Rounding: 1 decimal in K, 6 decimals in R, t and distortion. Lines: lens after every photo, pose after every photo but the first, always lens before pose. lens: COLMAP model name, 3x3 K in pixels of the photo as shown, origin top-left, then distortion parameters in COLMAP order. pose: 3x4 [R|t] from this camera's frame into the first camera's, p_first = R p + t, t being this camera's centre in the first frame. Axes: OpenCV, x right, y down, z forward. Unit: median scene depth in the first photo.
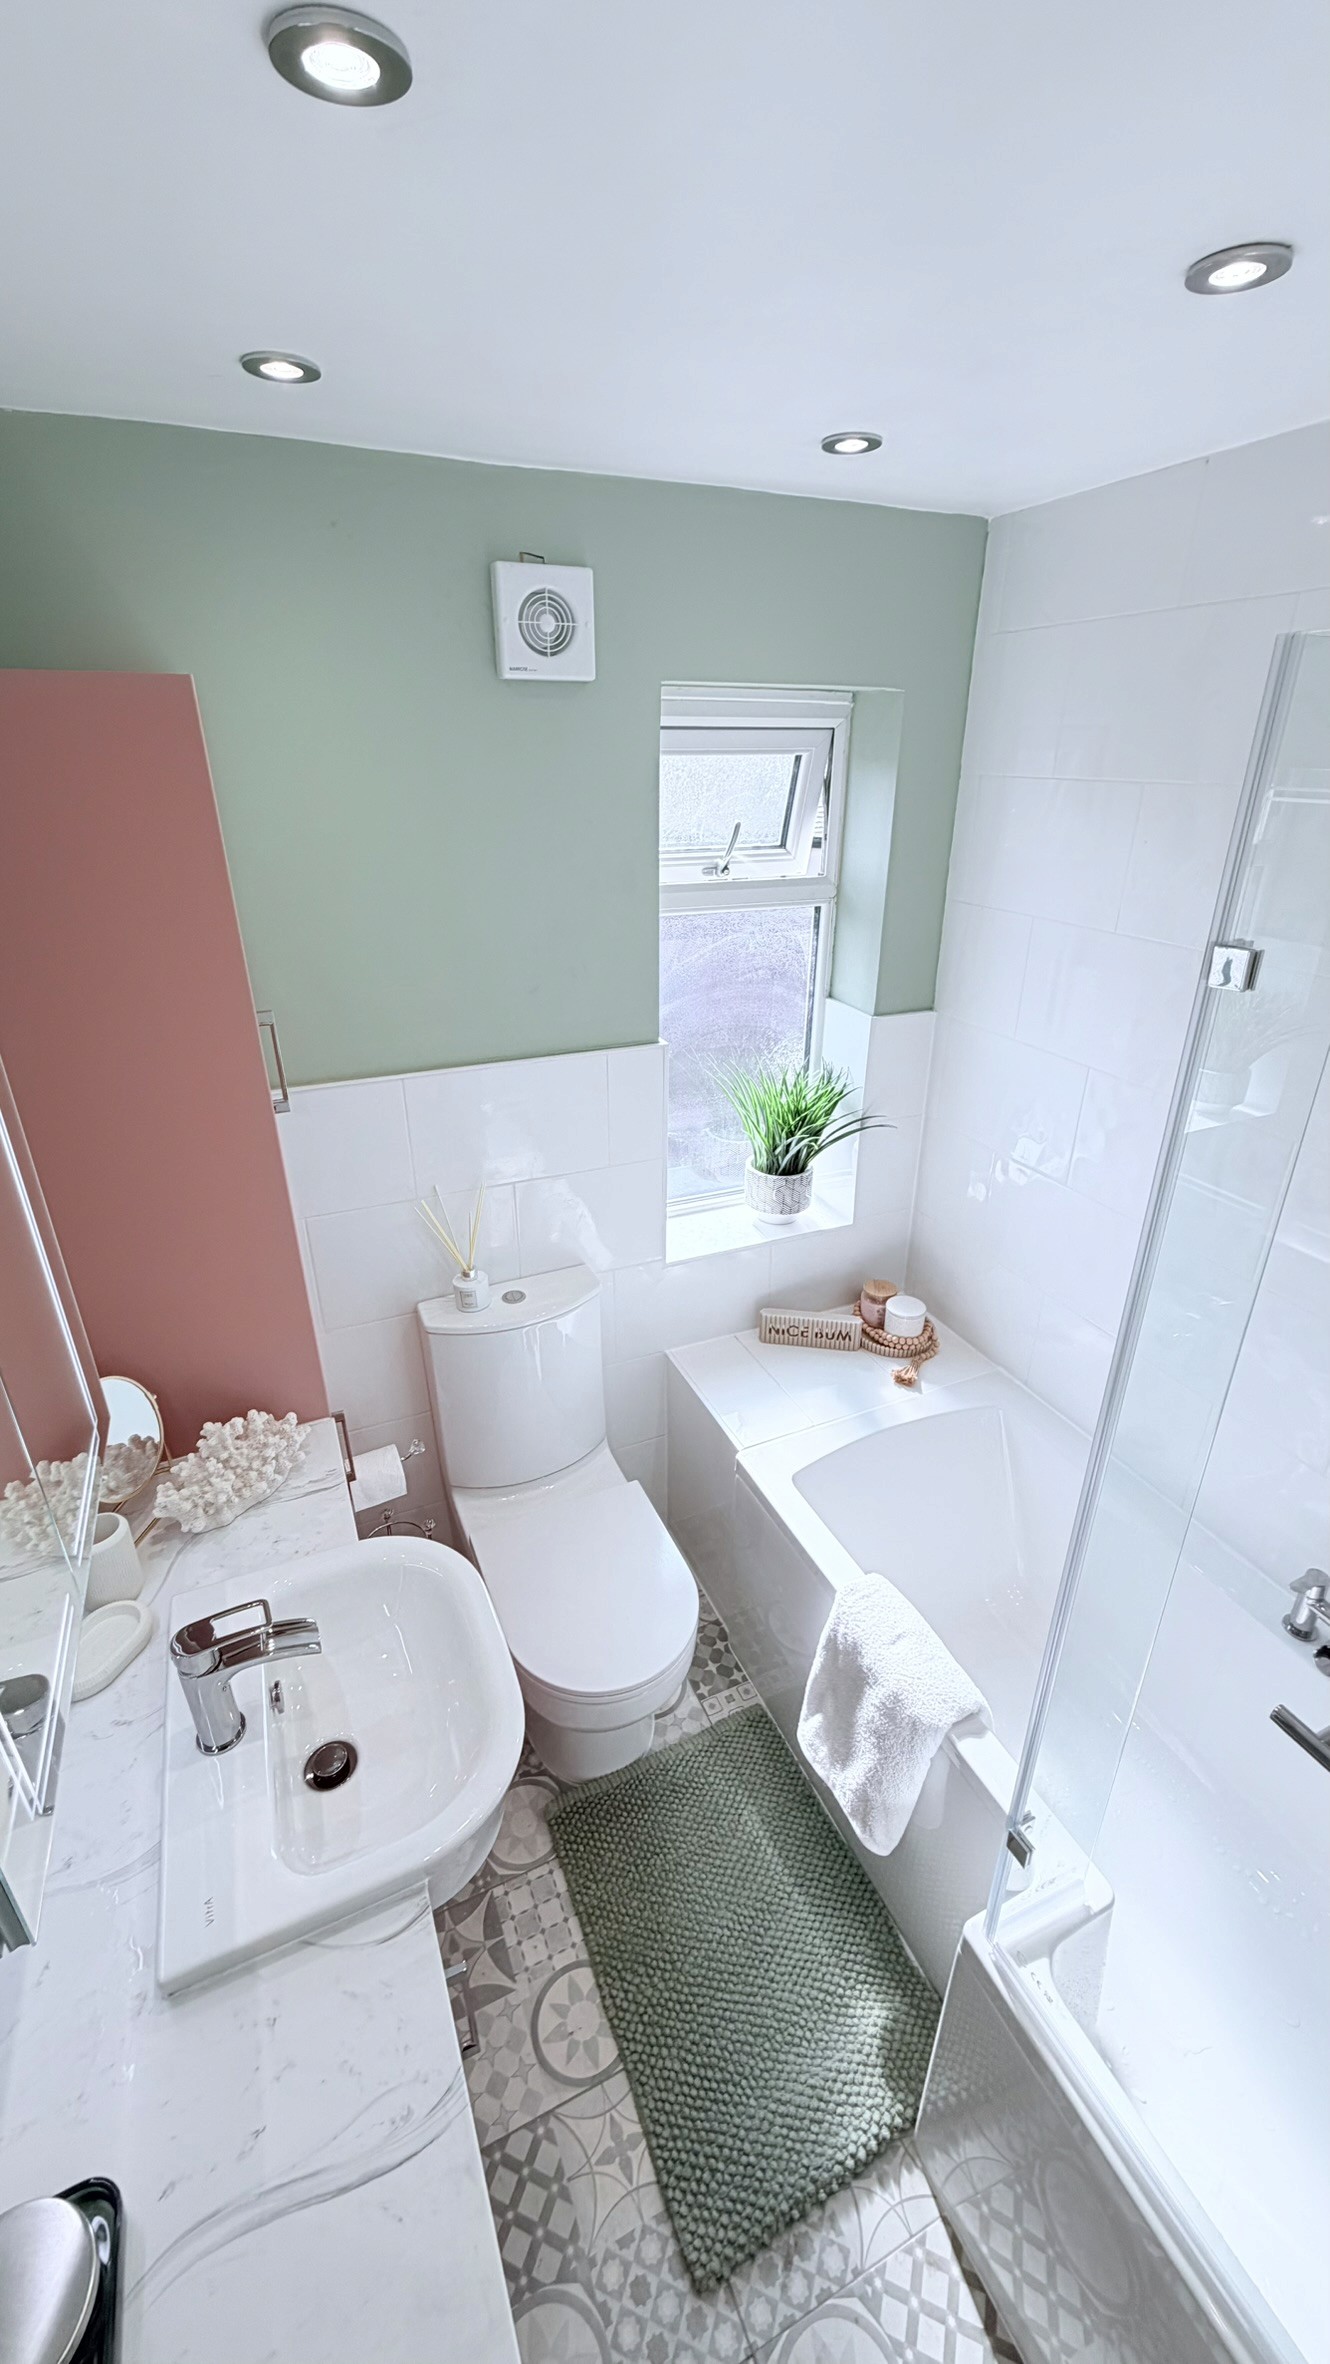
lens RADIAL K [[940.6, 0, 667.5], [0, 940.6, 1173.3], [0, 0, 1]] dist [0.000705, 0.000103]
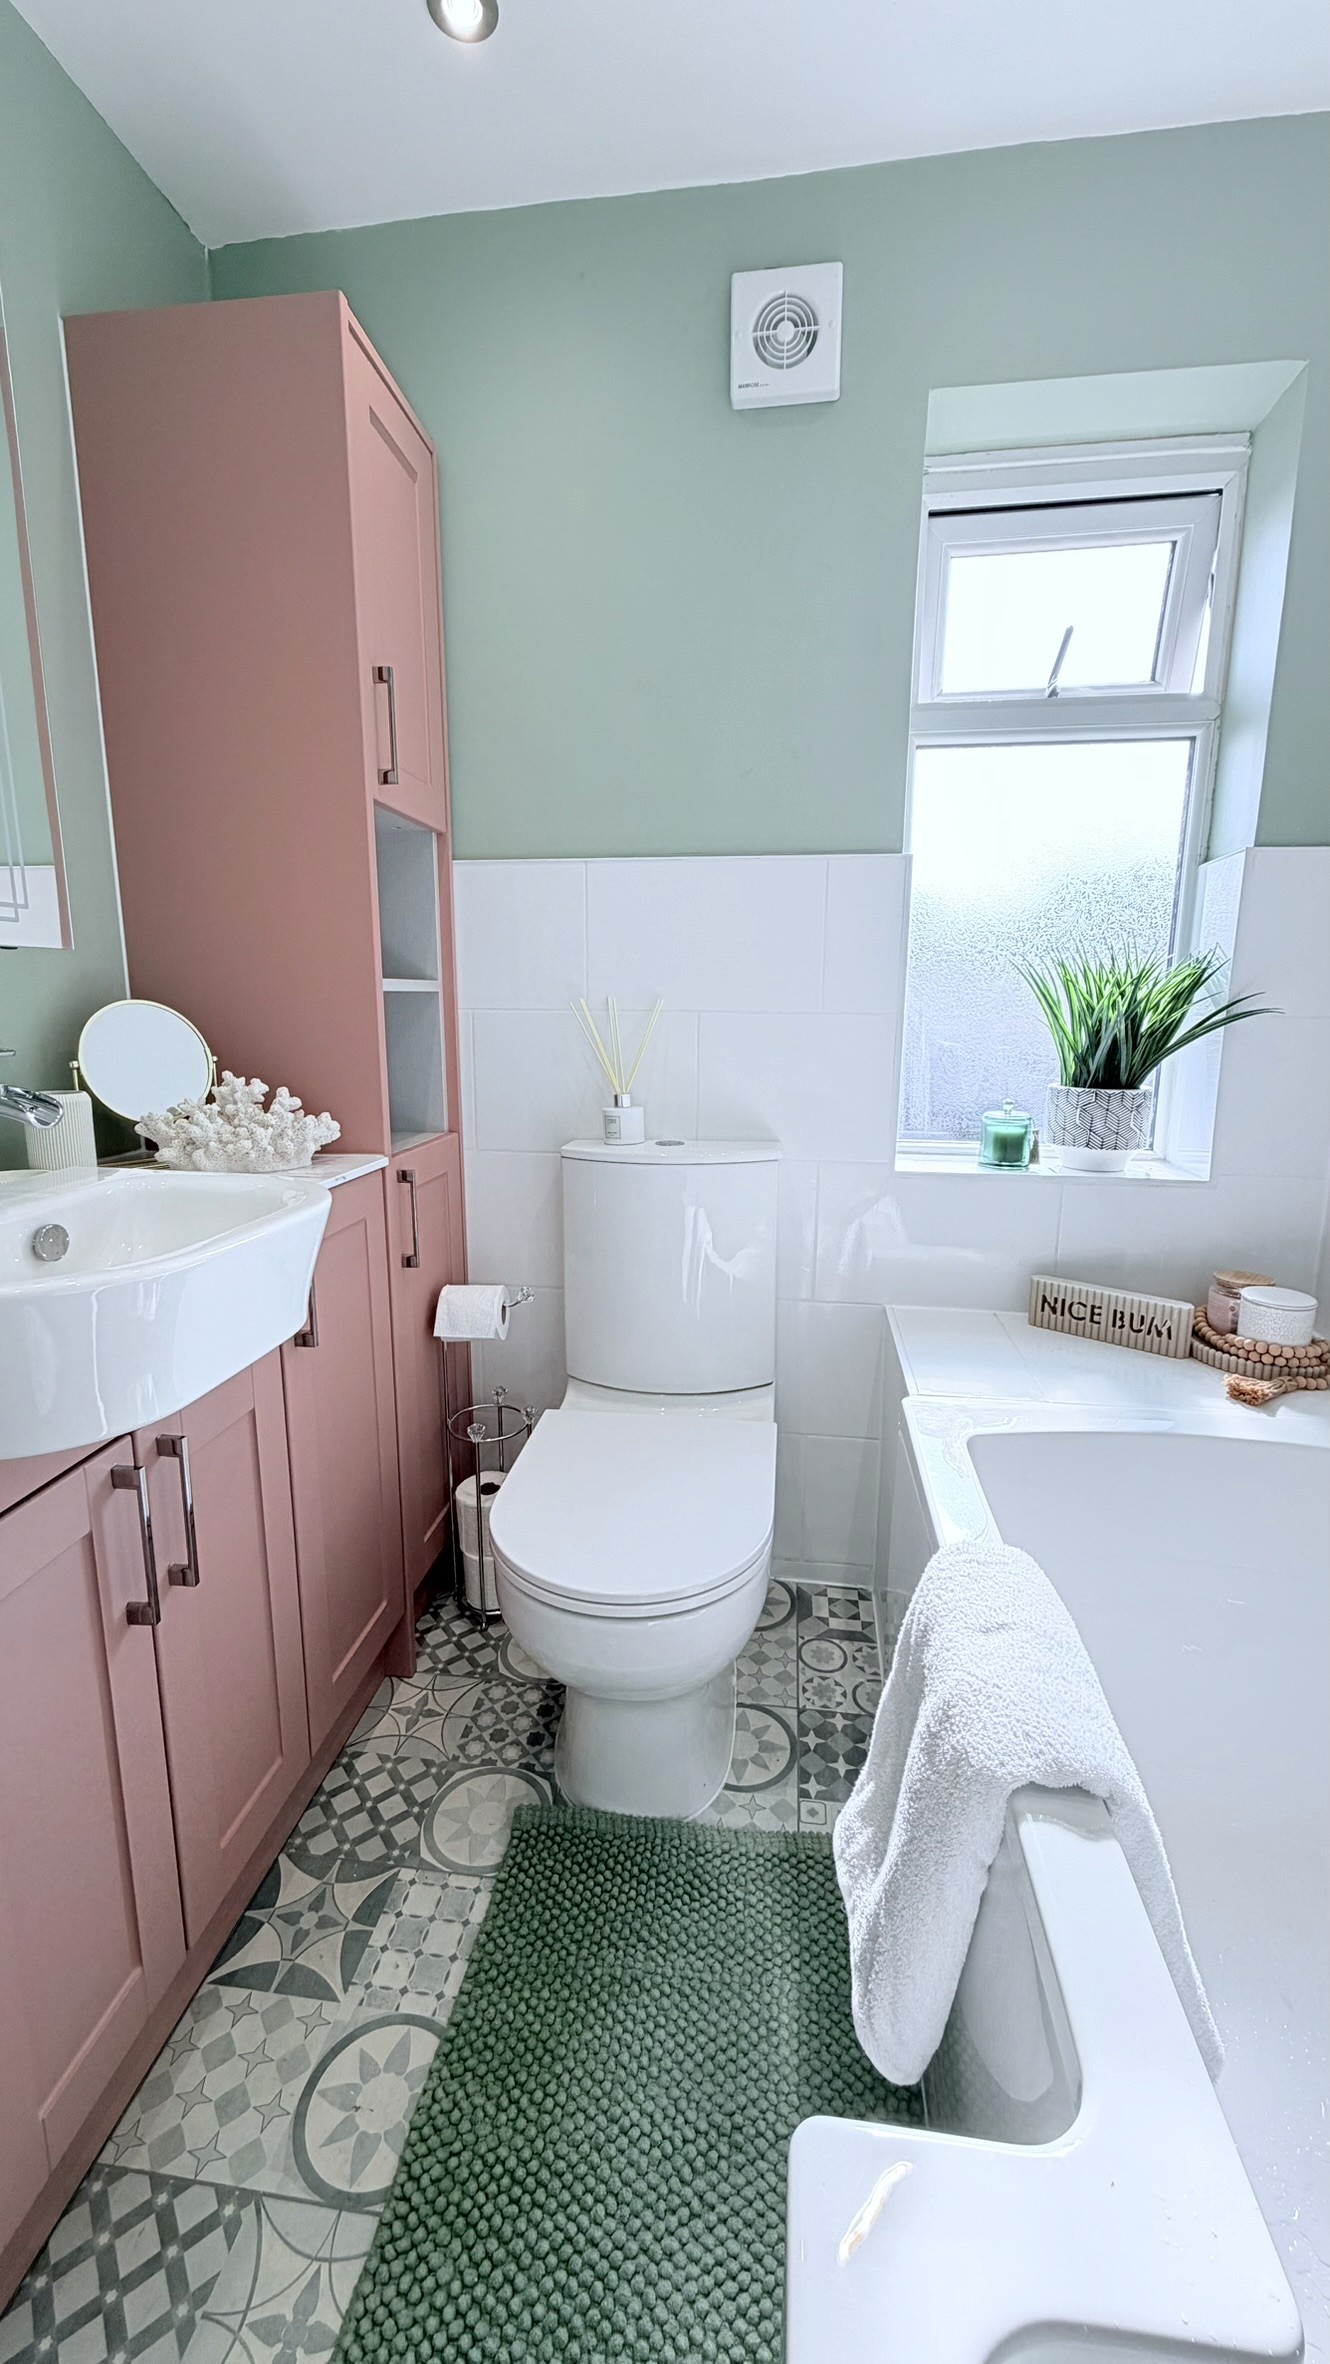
lens RADIAL K [[940.6, 0, 667.8], [0, 940.6, 1171.9], [0, 0, 1]] dist [0.000705, 0.000103]
pose [[0.848188, 0.099910, -0.520188, 0.322665], [-0.223389, 0.957916, -0.180263, 0.372334], [0.480286, 0.269101, 0.834811, 0.397270]]
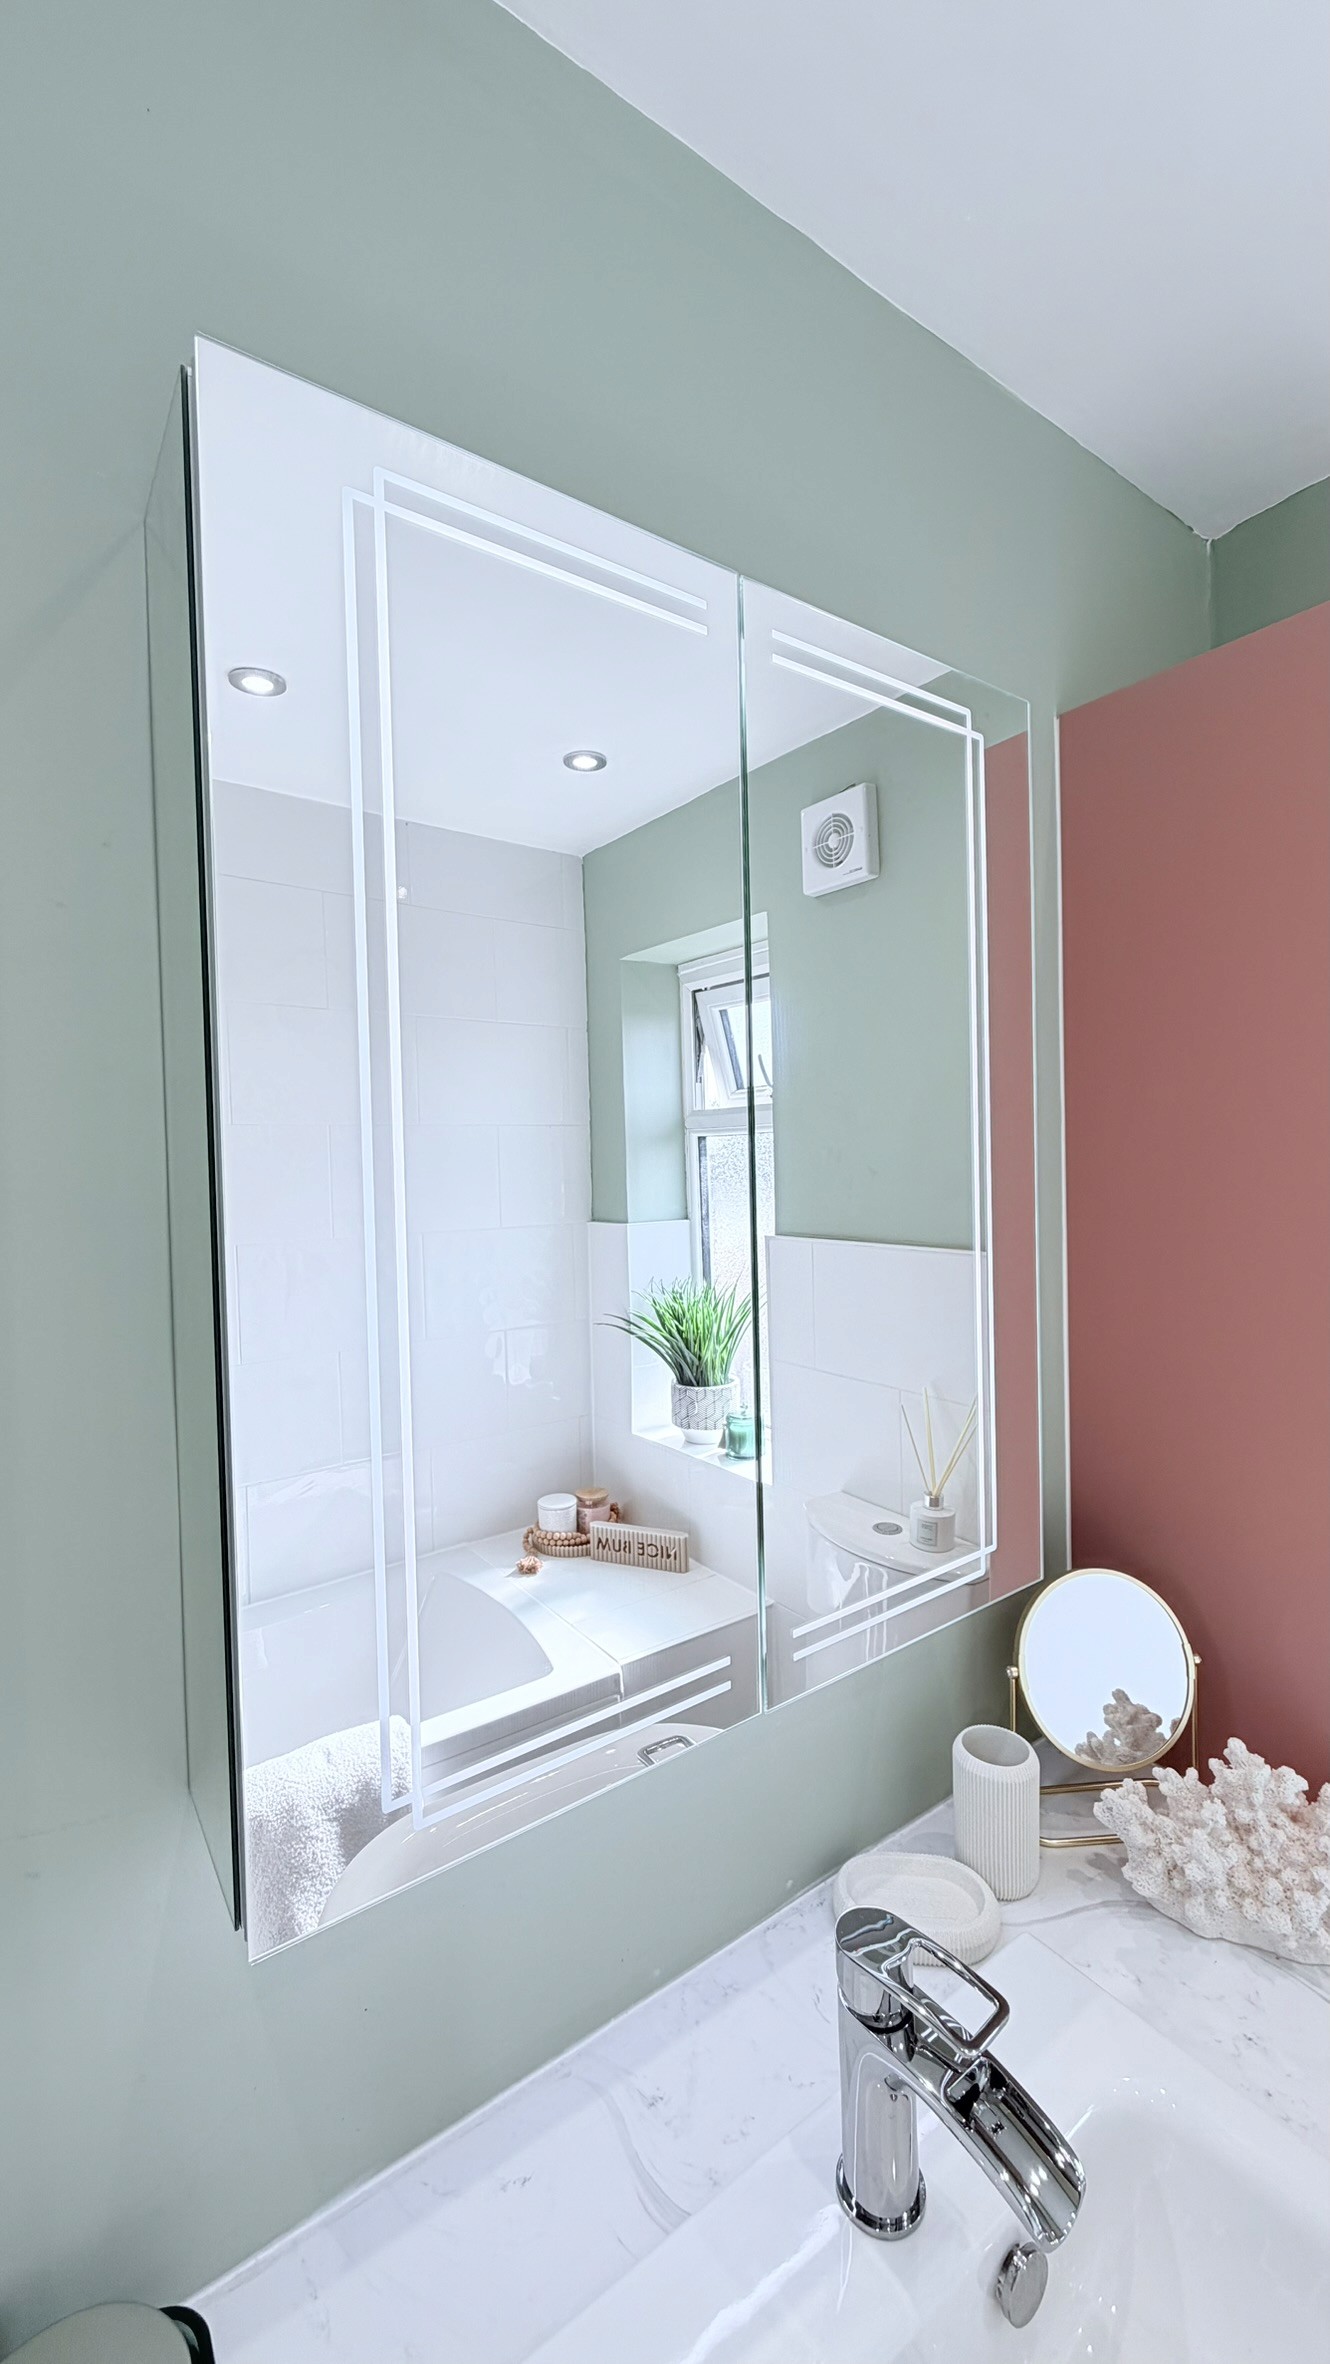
lens RADIAL K [[940.6, 0, 667.0], [0, 940.6, 1175.9], [0, 0, 1]] dist [0.000705, 0.000103]
pose [[0.201084, 0.017239, -0.979422, 0.004470], [-0.386465, 0.920140, -0.063149, 0.101279], [0.900117, 0.391211, 0.191687, 0.374563]]
